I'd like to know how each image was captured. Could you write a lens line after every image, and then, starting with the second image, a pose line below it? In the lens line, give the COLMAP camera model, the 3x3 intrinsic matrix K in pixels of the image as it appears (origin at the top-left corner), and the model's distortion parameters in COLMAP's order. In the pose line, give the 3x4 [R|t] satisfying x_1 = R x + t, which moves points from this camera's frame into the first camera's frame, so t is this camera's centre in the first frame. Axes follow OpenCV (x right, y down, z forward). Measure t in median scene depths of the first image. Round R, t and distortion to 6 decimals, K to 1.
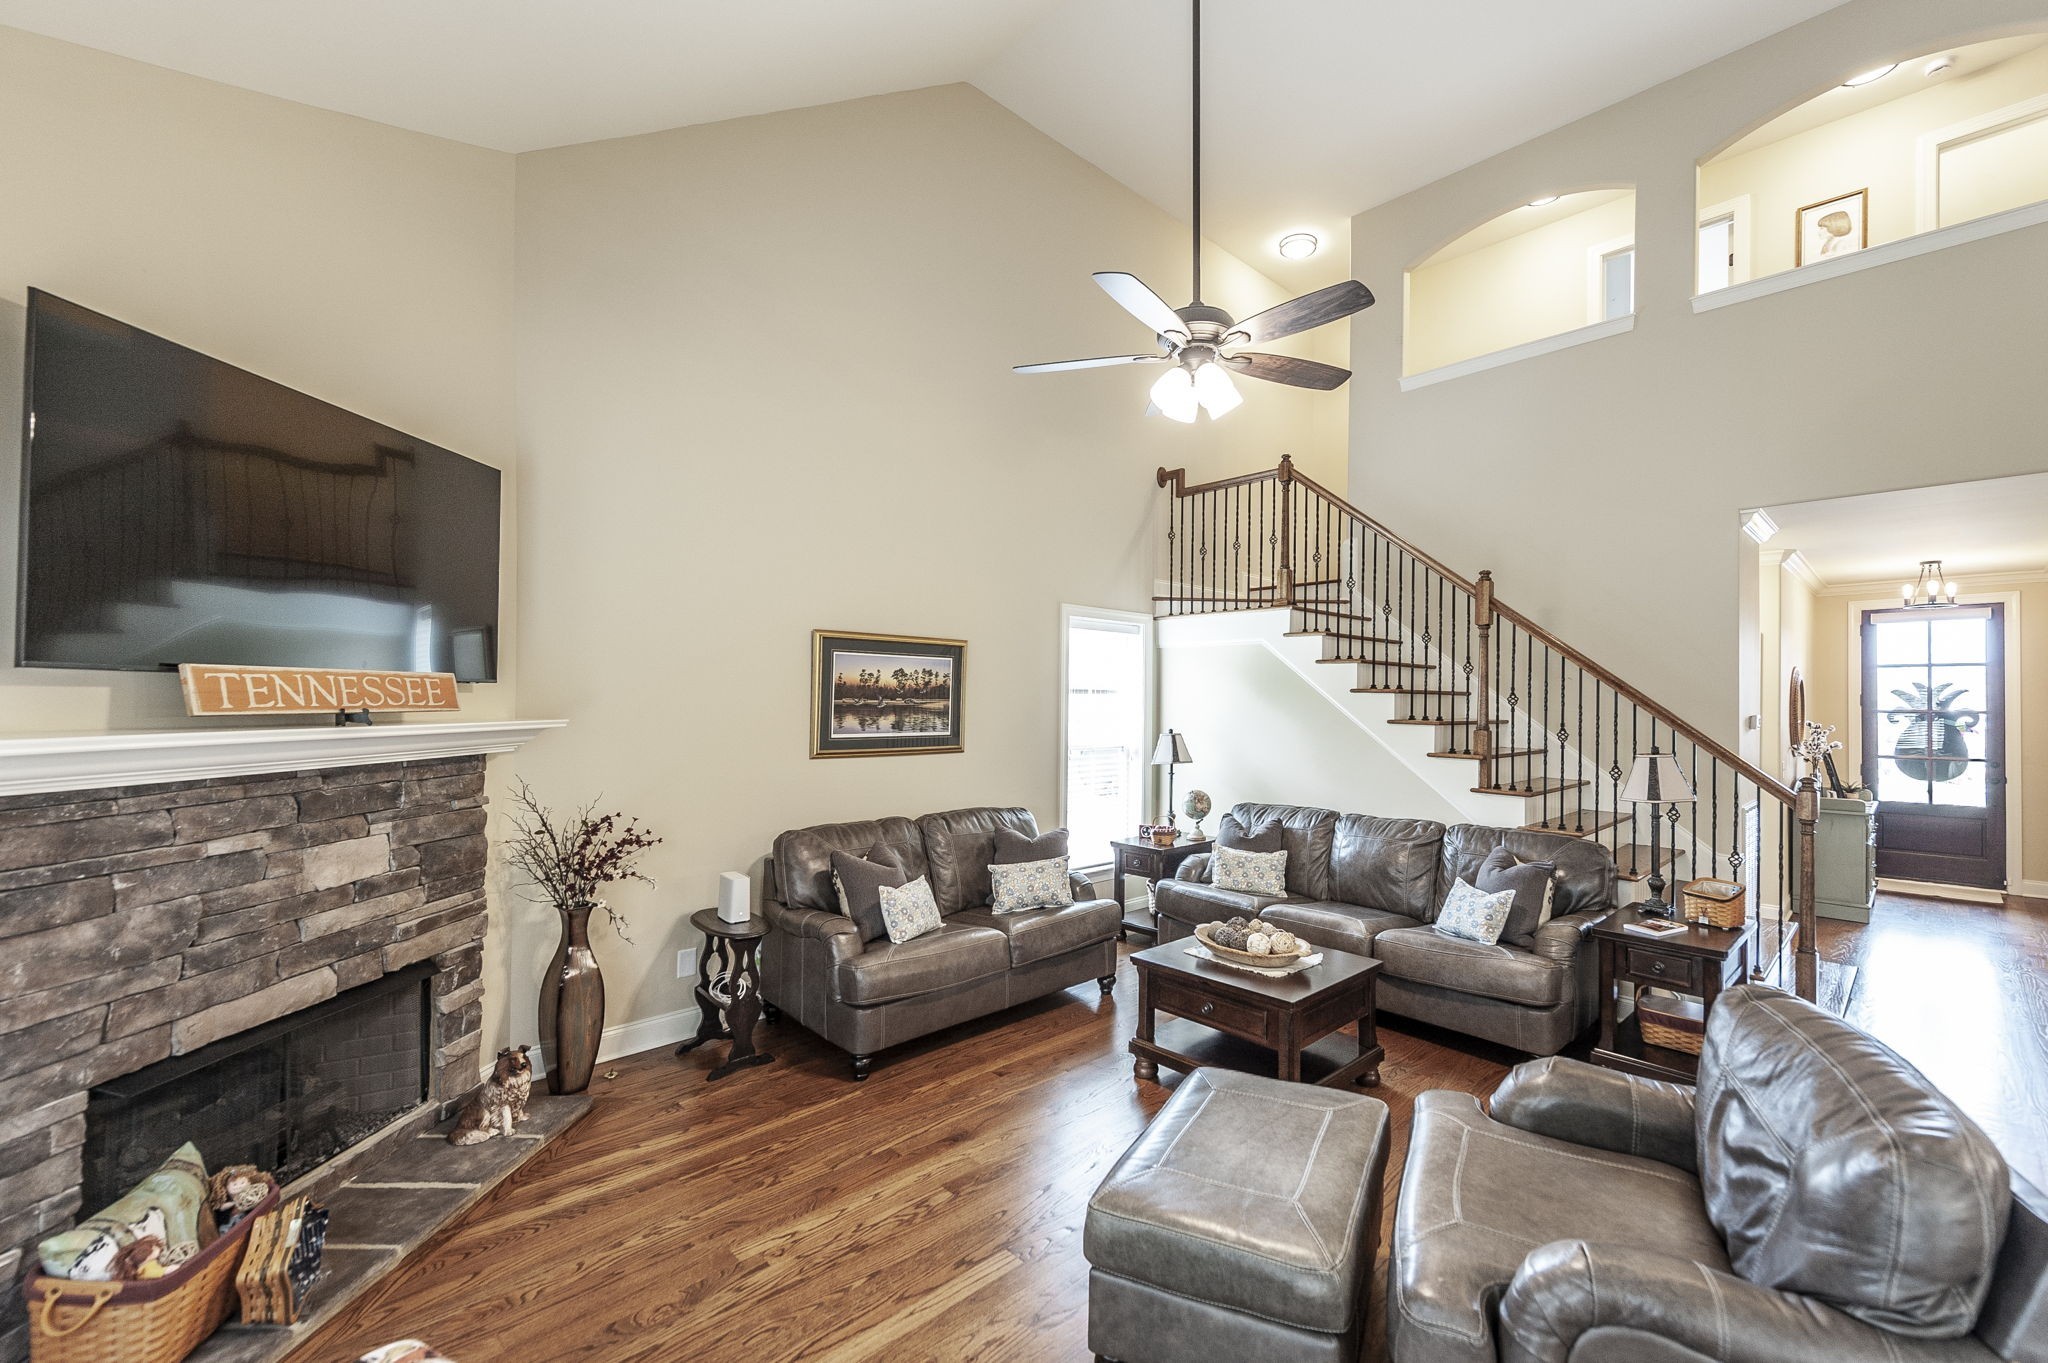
lens RADIAL K [[848.6, 0, 1135.3], [0, 848.6, 695.2], [0, 0, 1]] dist [0.021122, -0.005055]
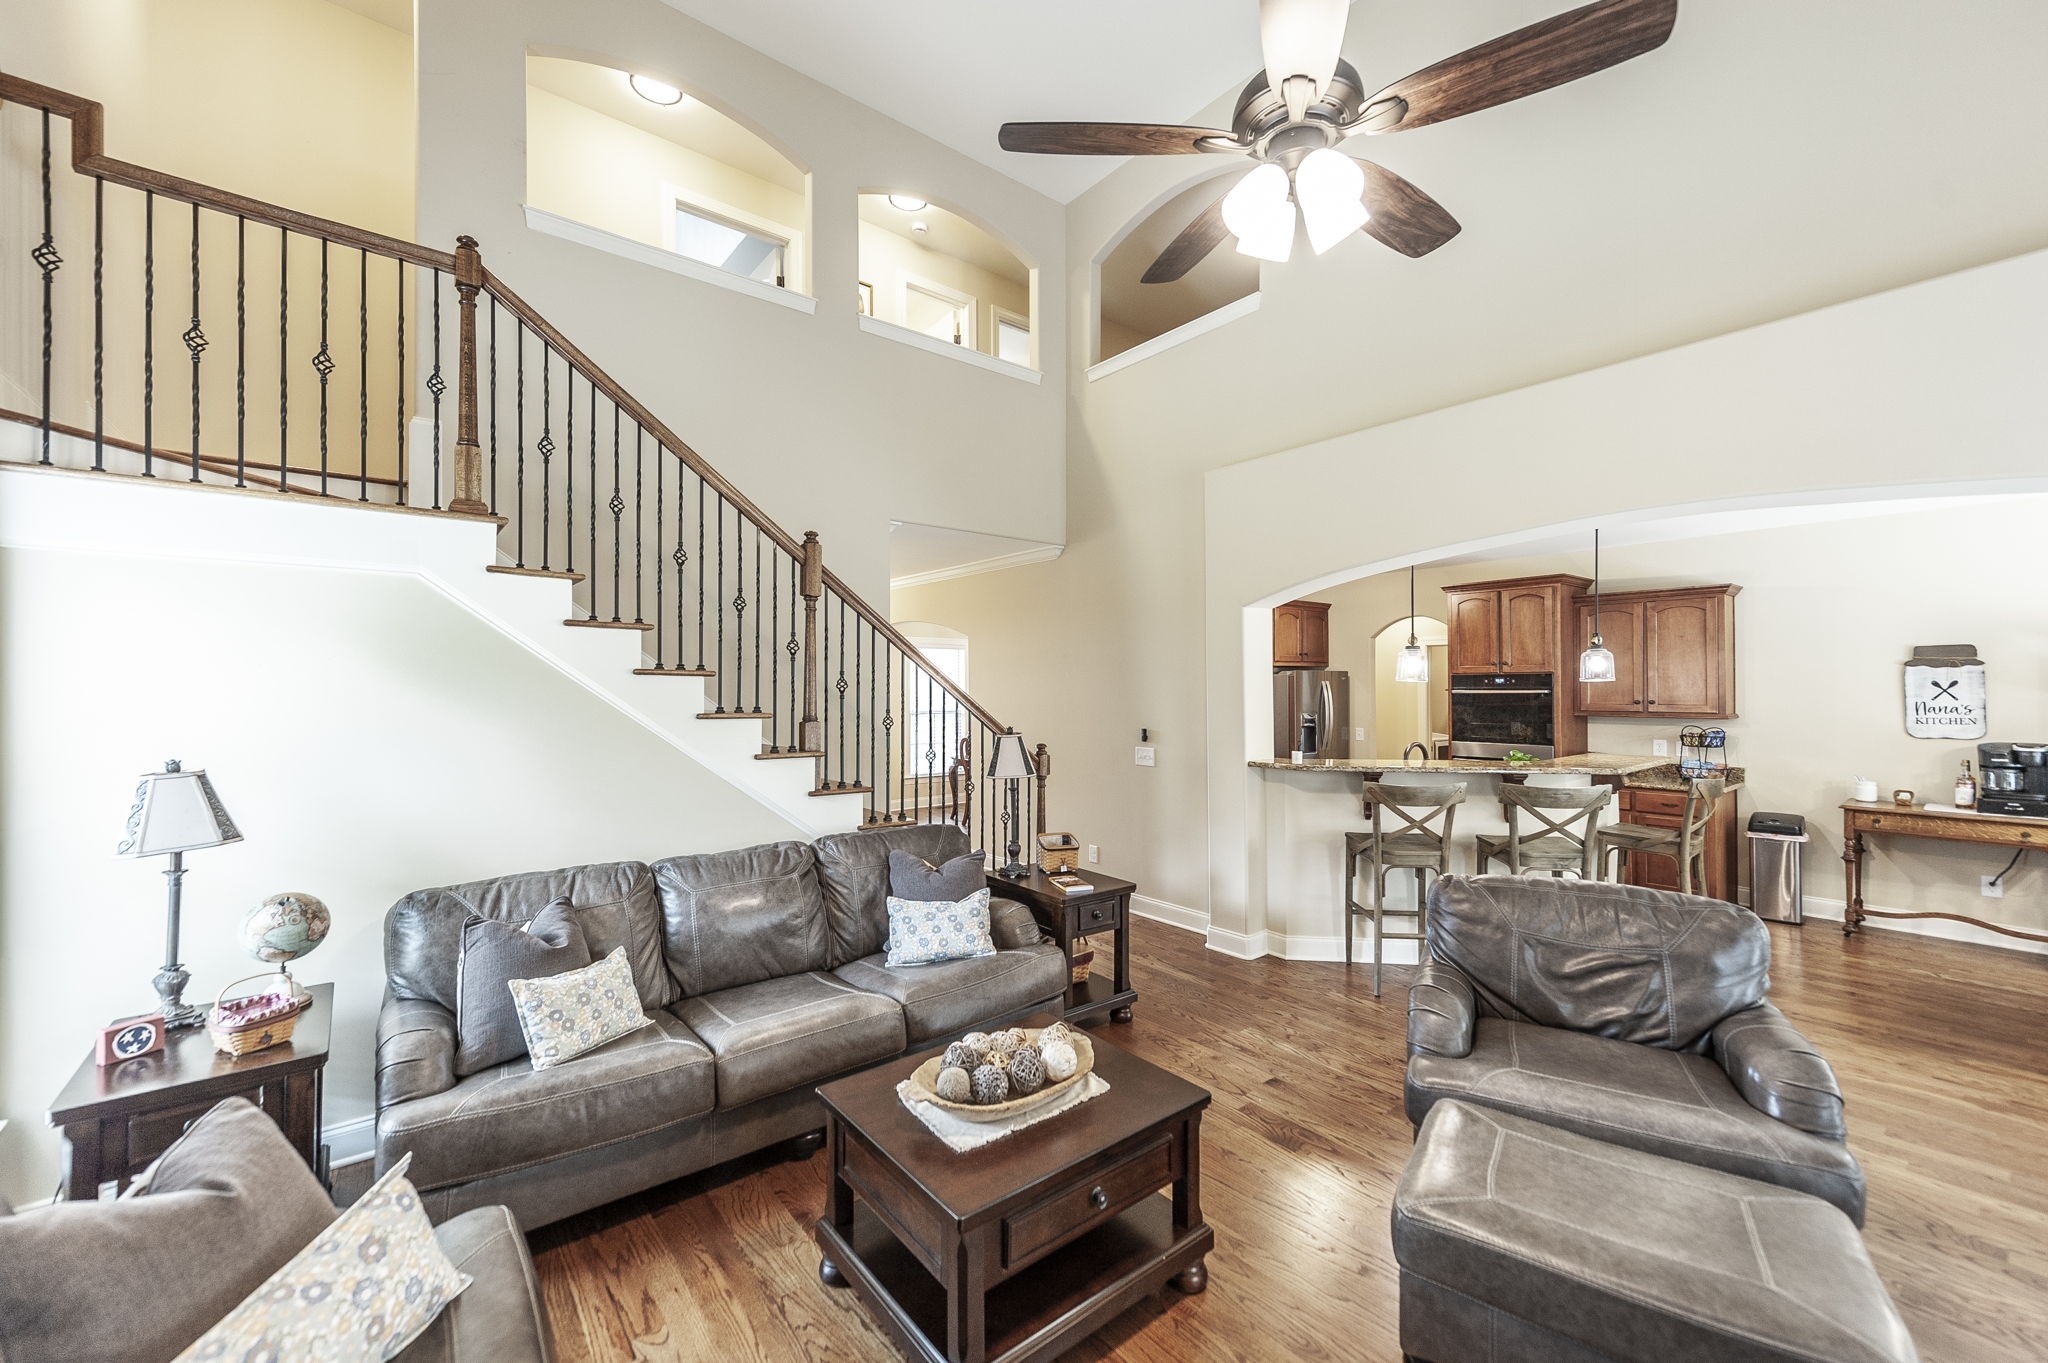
lens RADIAL K [[818.7, 0, 1027.7], [0, 818.7, 680.8], [0, 0, 1]] dist [0.033089, -0.007105]
pose [[0.135900, 0.002699, 0.990719, -0.392108], [-0.003384, 0.999992, -0.002260, 0.001999], [-0.990717, -0.003045, 0.135908, 0.730237]]
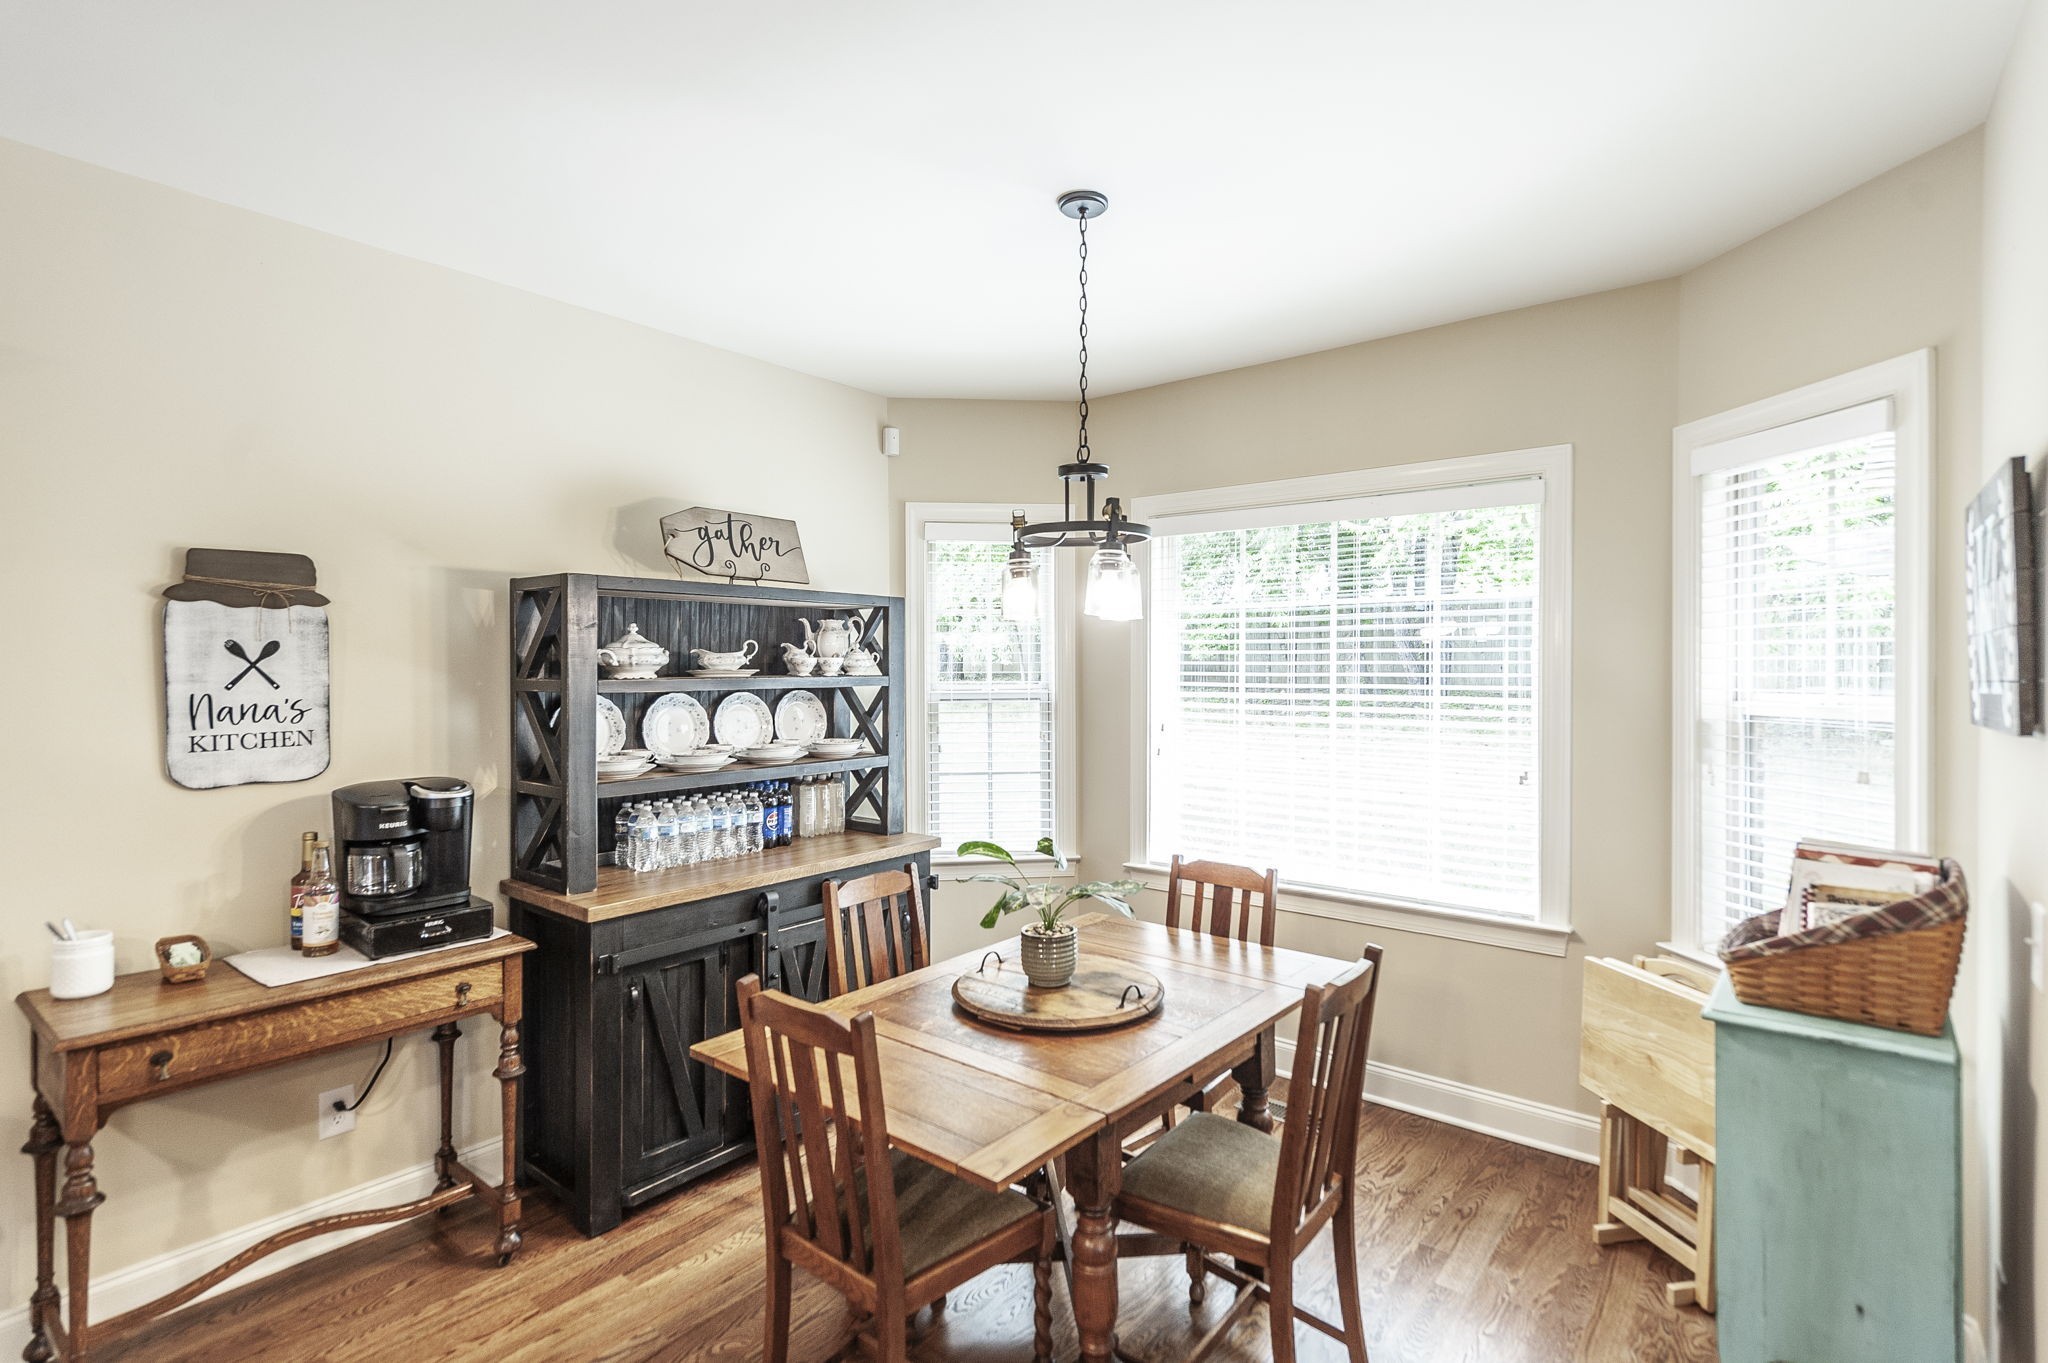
lens RADIAL K [[979.3, 0, 1030.3], [0, 979.3, 673.0], [0, 0, 1]] dist [-0.001437, -0.000696]
pose [[-0.995857, -0.002938, -0.090881, 0.550684], [-0.002631, 0.999990, -0.003500, 0.013554], [0.090891, -0.003246, -0.995856, 0.215009]]
